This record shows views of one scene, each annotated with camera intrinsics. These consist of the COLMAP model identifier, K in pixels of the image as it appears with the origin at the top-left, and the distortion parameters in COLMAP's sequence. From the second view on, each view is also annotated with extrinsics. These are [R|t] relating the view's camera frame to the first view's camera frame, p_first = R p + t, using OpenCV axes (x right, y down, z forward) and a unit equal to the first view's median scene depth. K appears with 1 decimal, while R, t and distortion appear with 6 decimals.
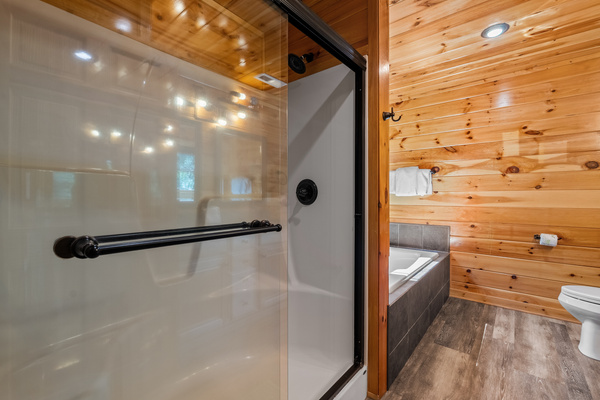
lens RADIAL K [[264.8, 0, 299.6], [0, 264.8, 198.6], [0, 0, 1]] dist [0.001516, -0.001342]
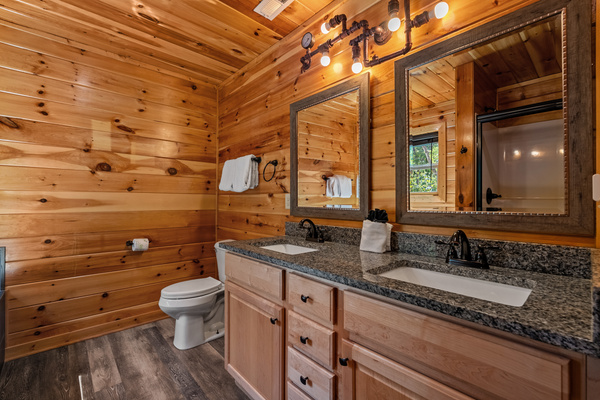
lens RADIAL K [[264.8, 0, 300.3], [0, 264.8, 200.1], [0, 0, 1]] dist [0.001516, -0.001342]
pose [[0.150920, 0.000942, 0.988546, 0.074583], [0.000282, 0.999999, -0.000996, -0.004105], [-0.988546, 0.000430, 0.150920, 0.268545]]
